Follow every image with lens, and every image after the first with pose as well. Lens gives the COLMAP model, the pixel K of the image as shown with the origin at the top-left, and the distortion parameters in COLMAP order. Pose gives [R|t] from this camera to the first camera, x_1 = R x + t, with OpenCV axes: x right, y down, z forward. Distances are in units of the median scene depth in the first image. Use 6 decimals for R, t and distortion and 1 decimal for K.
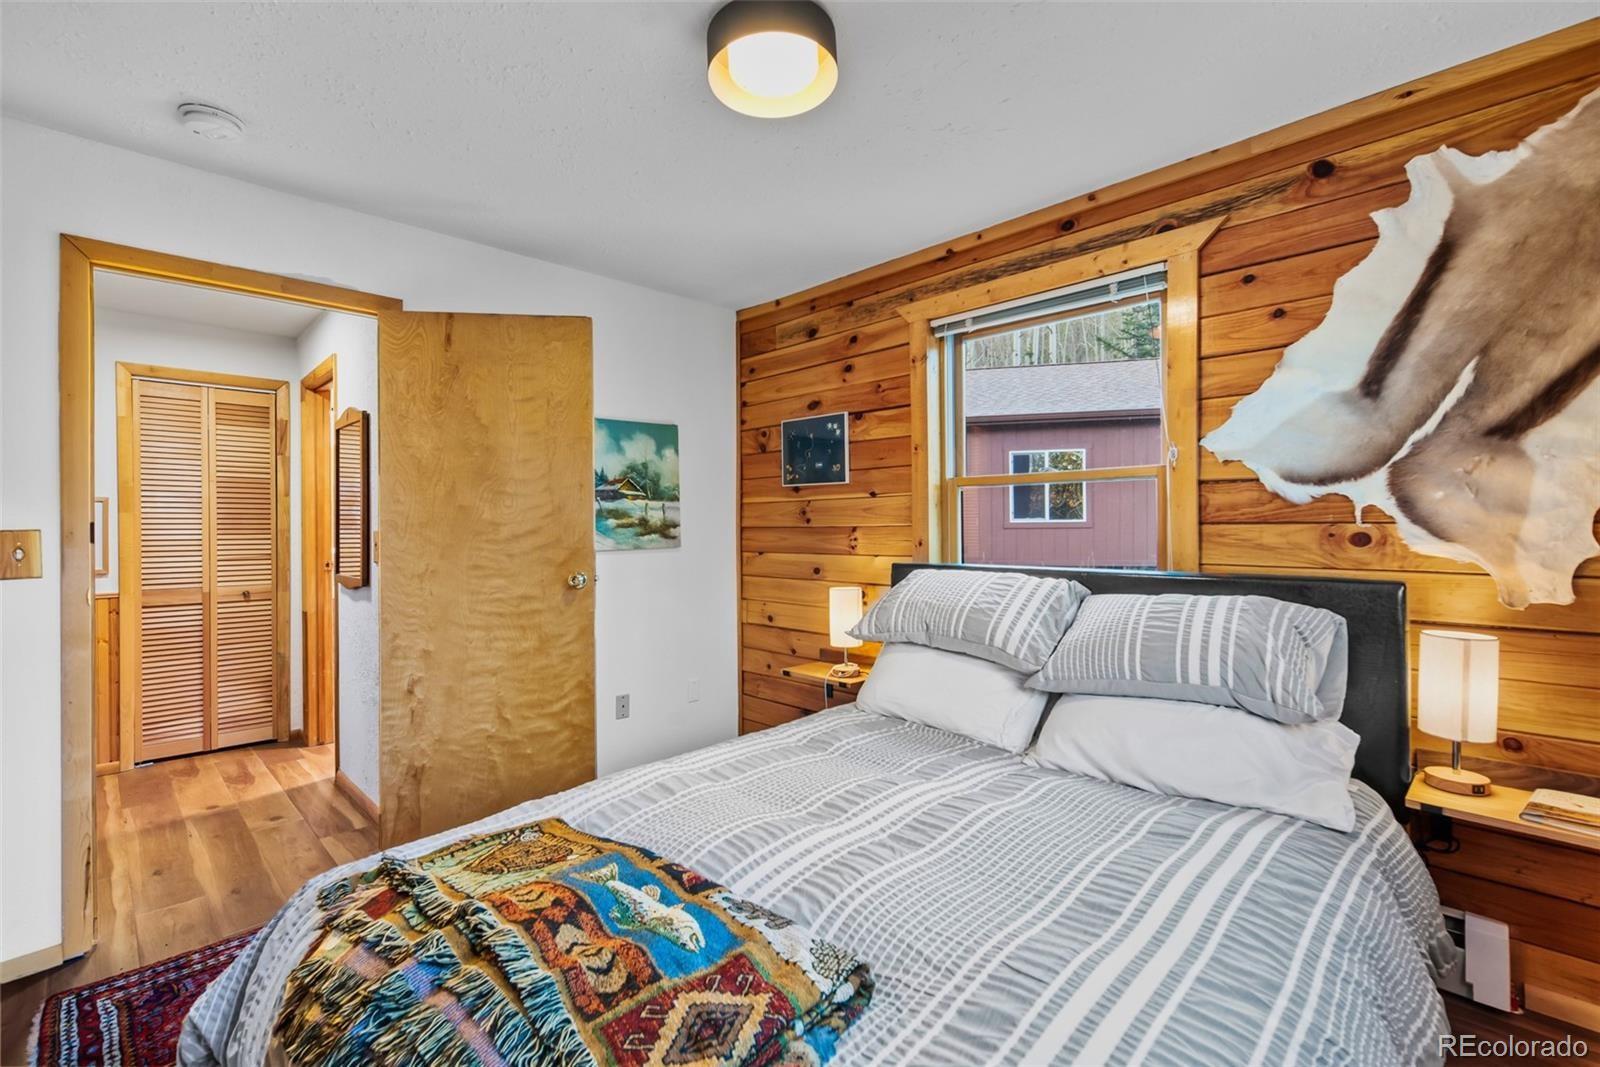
lens RADIAL K [[697.3, 0, 802.3], [0, 697.3, 527.9], [0, 0, 1]] dist [0.006430, 0.001344]
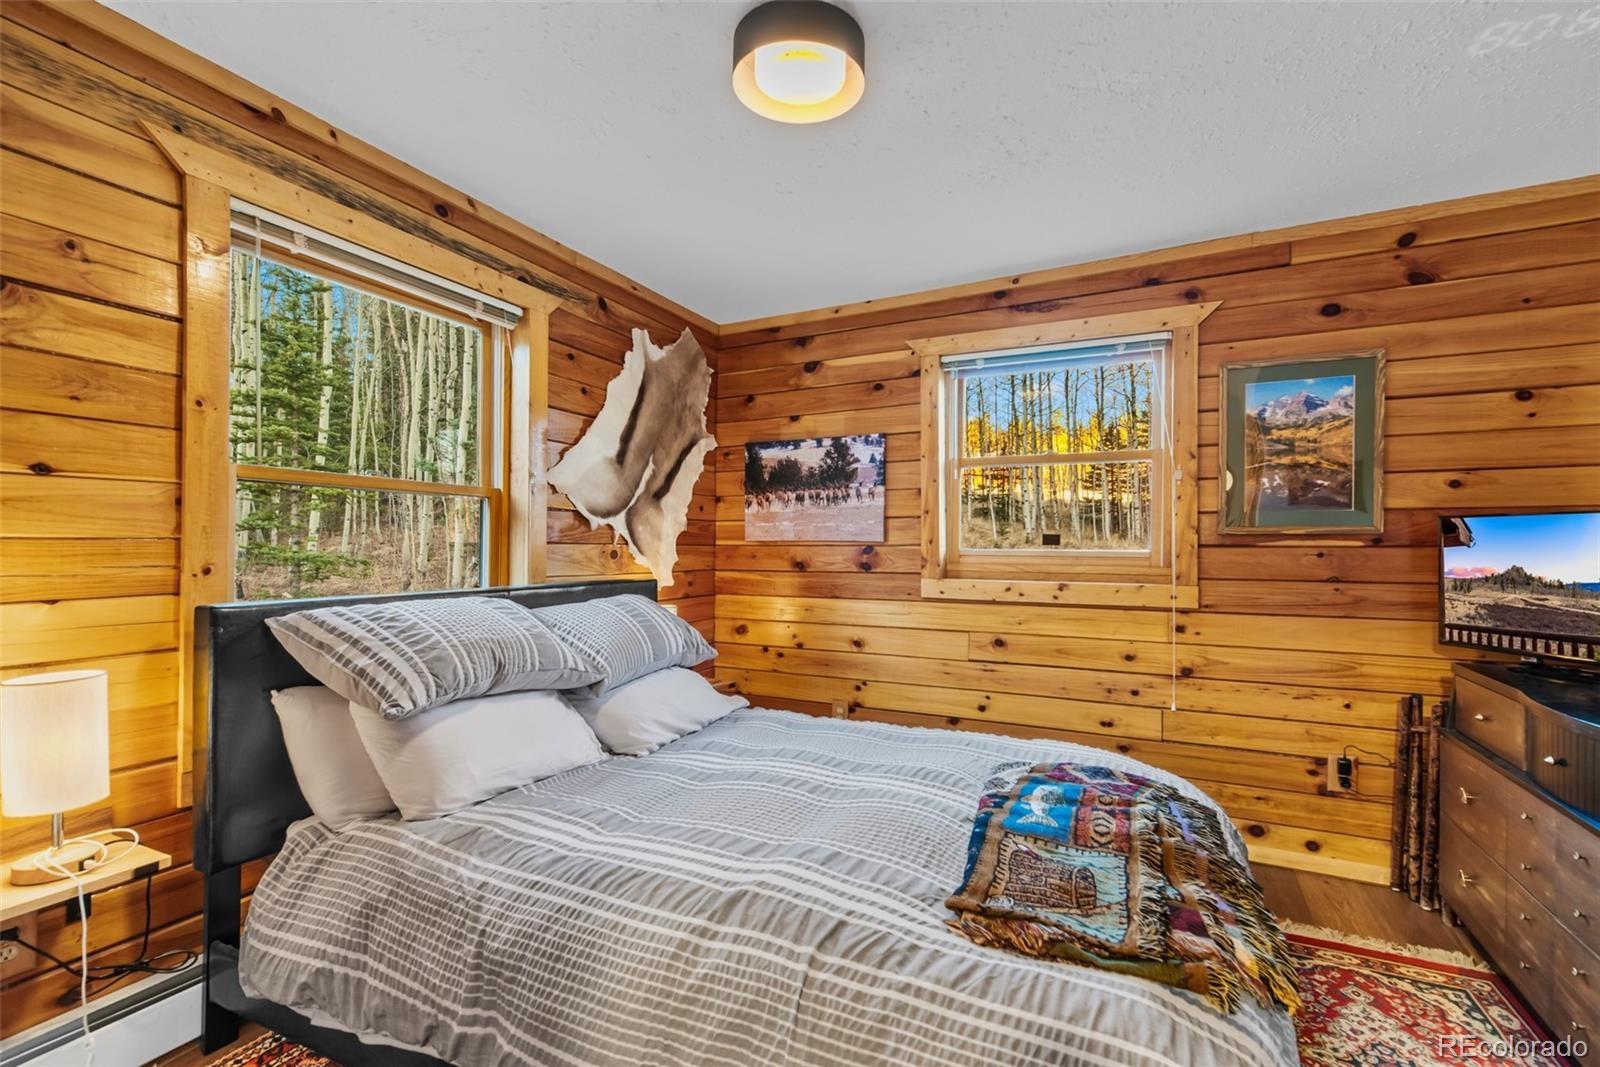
lens RADIAL K [[725.3, 0, 804.0], [0, 725.3, 544.9], [0, 0, 1]] dist [0.008194, 0.000259]
pose [[-0.324131, 0.008974, 0.945969, -0.850928], [-0.001836, 0.999947, -0.010115, 0.009966], [-0.946010, -0.005016, -0.324098, 1.114524]]
